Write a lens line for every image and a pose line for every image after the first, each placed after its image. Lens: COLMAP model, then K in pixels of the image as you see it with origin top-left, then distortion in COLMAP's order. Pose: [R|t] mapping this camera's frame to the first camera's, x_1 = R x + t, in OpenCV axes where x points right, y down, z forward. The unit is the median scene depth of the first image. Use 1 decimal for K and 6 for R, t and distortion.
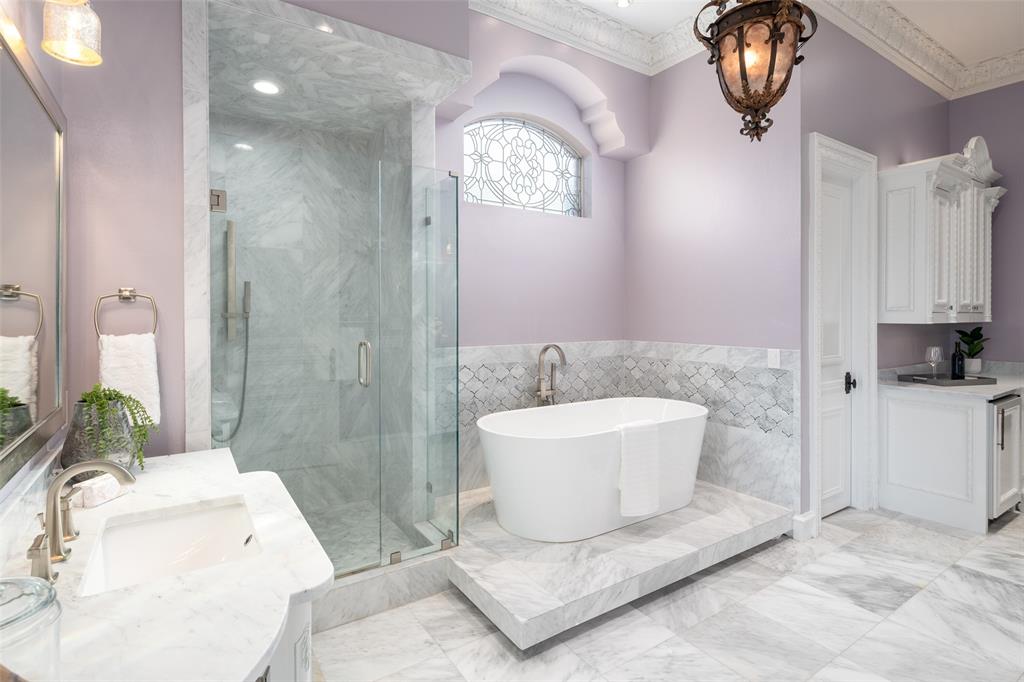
lens RADIAL K [[499.1, 0, 495.1], [0, 499.1, 312.0], [0, 0, 1]] dist [0.002656, -0.002990]
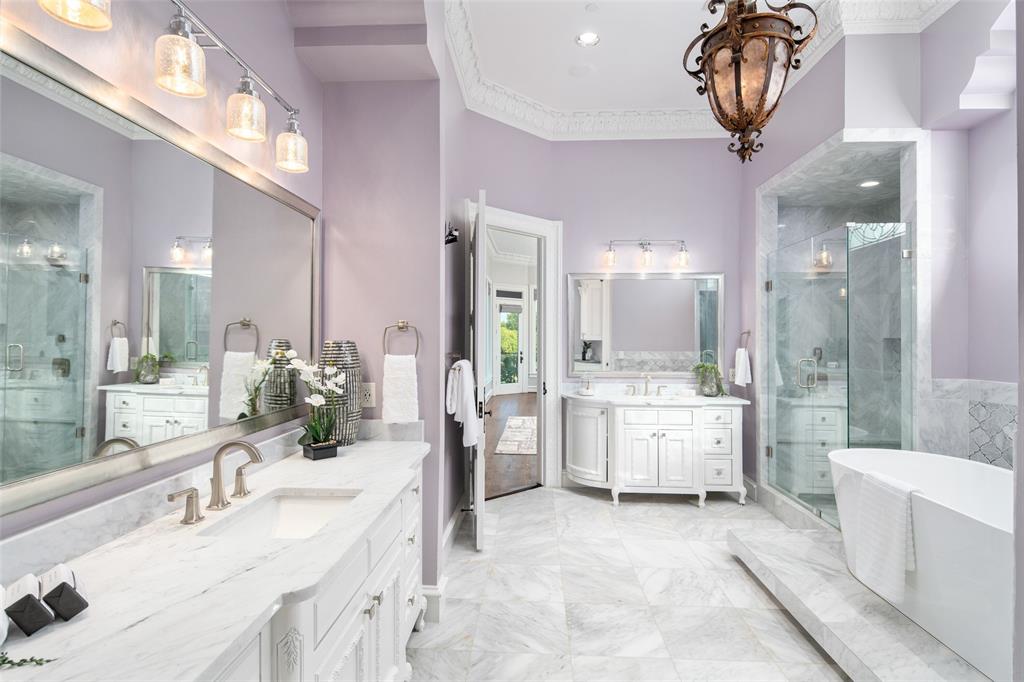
lens RADIAL K [[499.1, 0, 511.6], [0, 499.1, 337.0], [0, 0, 1]] dist [0.002656, -0.002990]
pose [[-0.579523, -0.008372, -0.814913, 1.454499], [-0.005423, 0.999965, -0.006417, 0.007250], [0.814938, 0.000700, -0.579548, 1.105696]]
